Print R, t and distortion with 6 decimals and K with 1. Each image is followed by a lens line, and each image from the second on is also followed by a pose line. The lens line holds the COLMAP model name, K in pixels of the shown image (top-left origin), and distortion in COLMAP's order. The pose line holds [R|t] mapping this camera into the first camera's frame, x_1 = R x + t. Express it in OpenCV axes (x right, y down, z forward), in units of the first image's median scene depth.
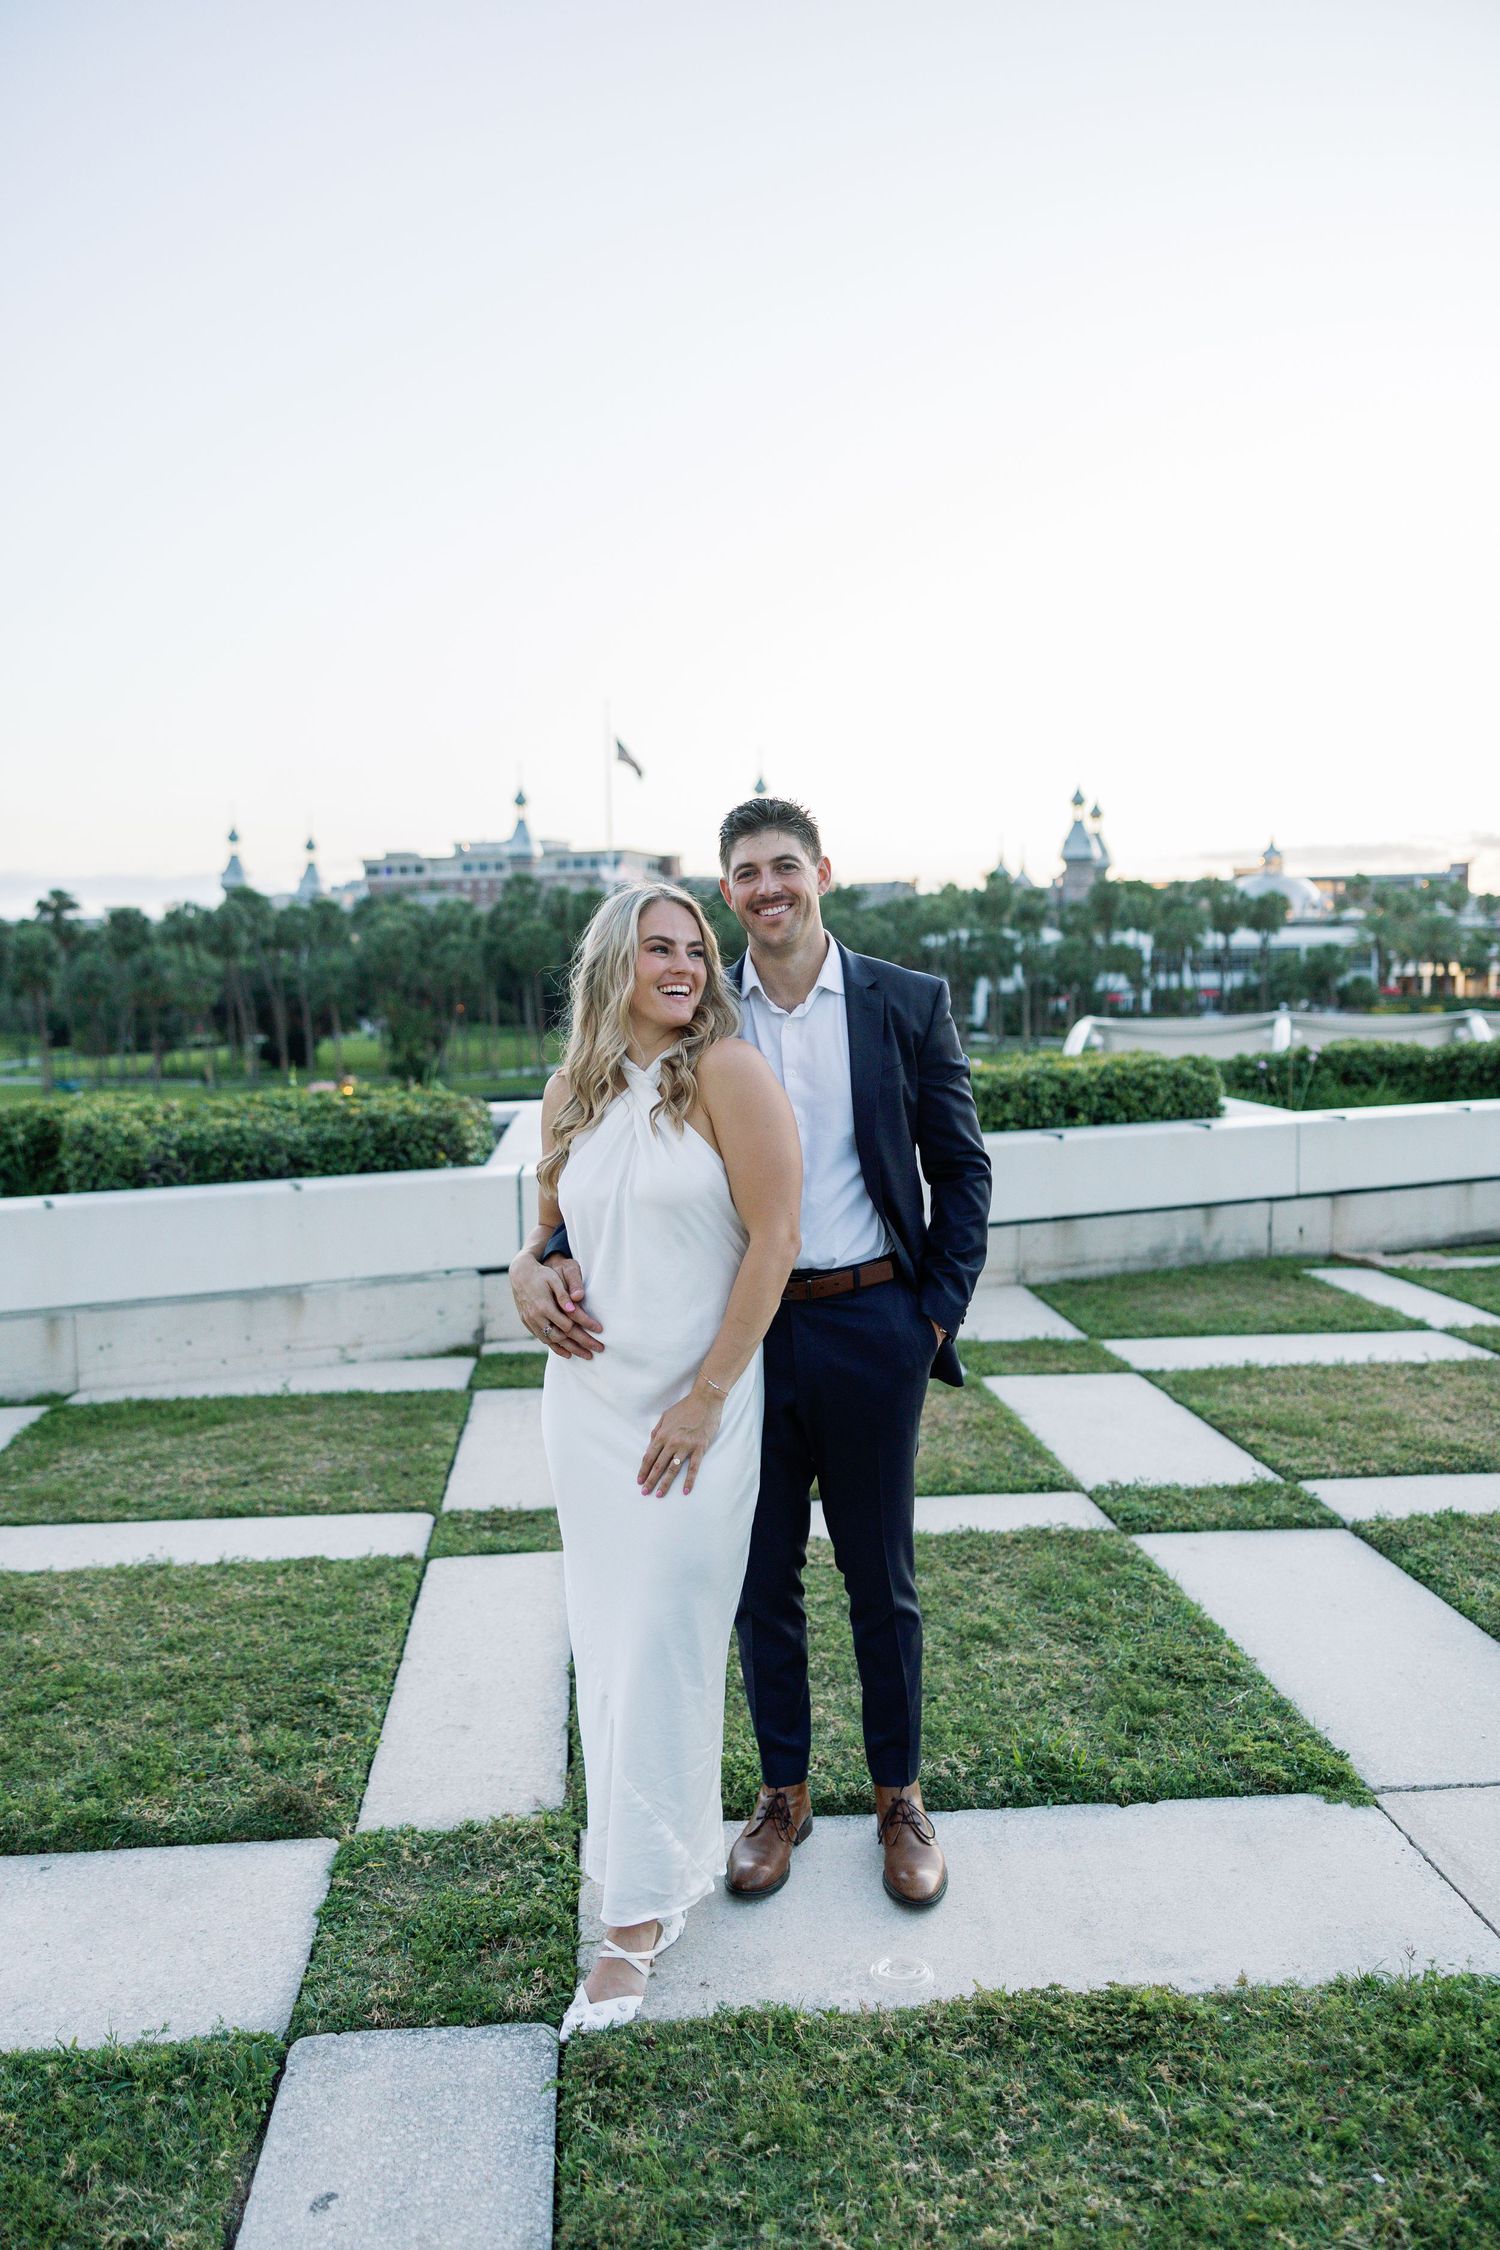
lens RADIAL K [[1740.2, 0, 750.0], [0, 1740.2, 1125.0], [0, 0, 1]] dist [0.002241, -0.004267]
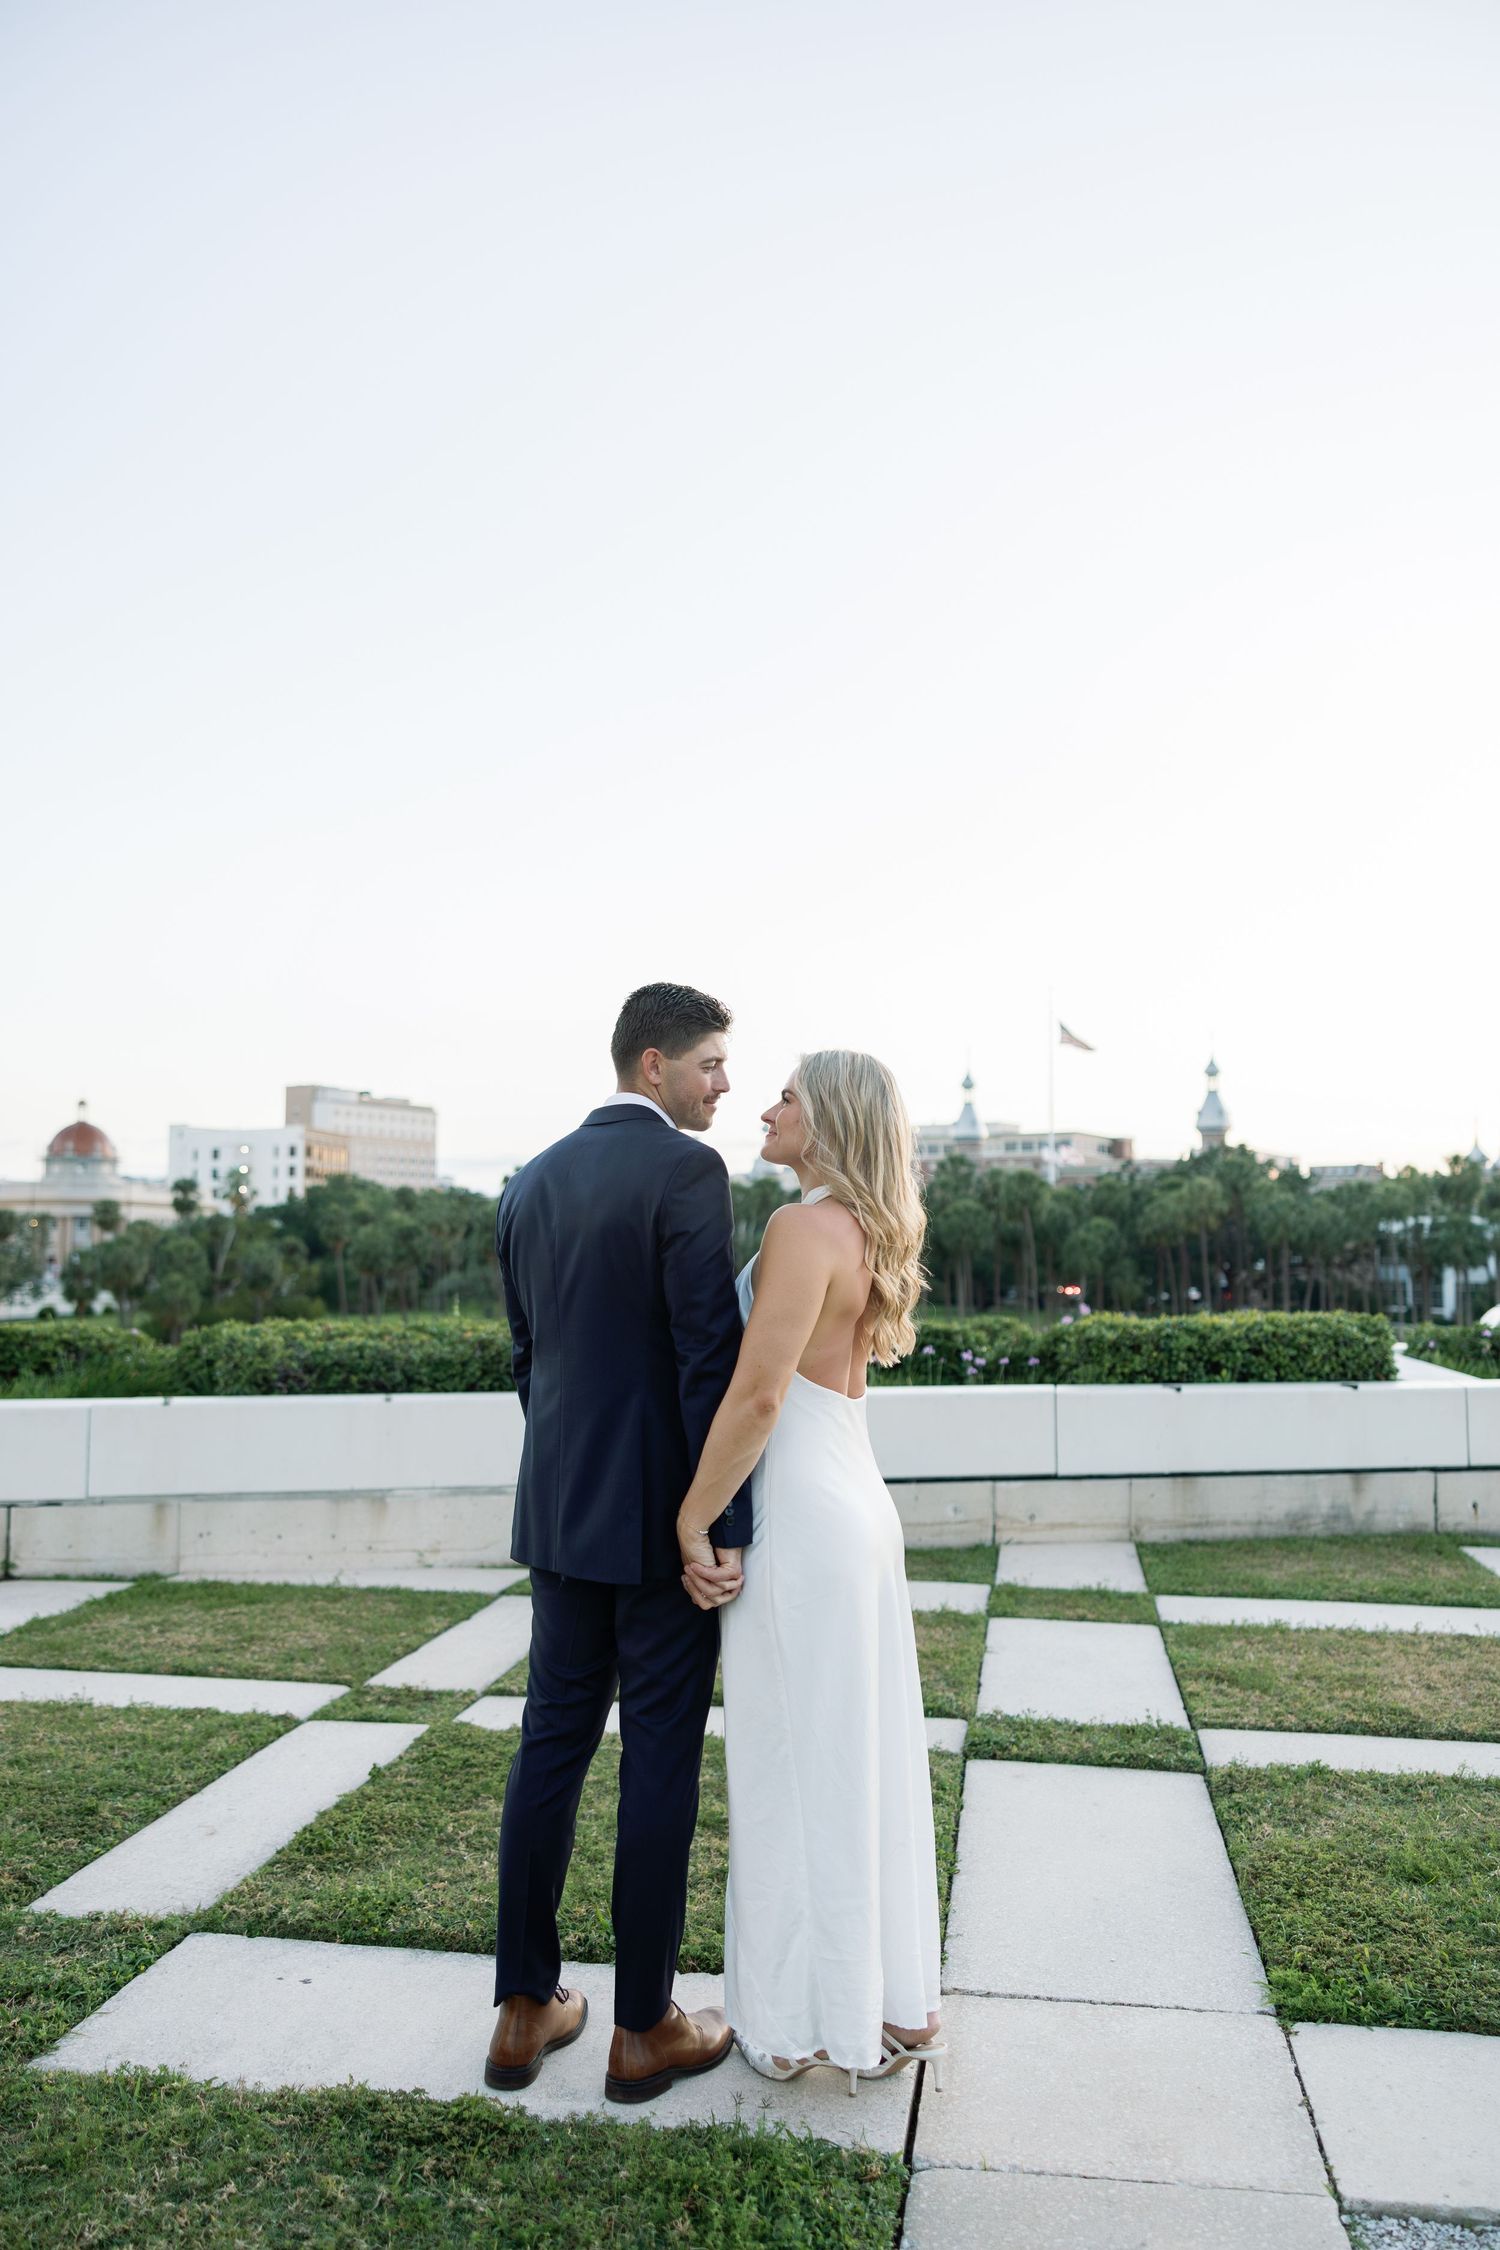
lens RADIAL K [[1740.2, 0, 750.0], [0, 1740.2, 1125.0], [0, 0, 1]] dist [0.002241, -0.004267]
pose [[0.969517, 0.000996, -0.245021, 0.216745], [-0.040107, 0.987150, -0.154684, 0.024703], [0.241718, 0.159796, 0.957099, -0.019304]]
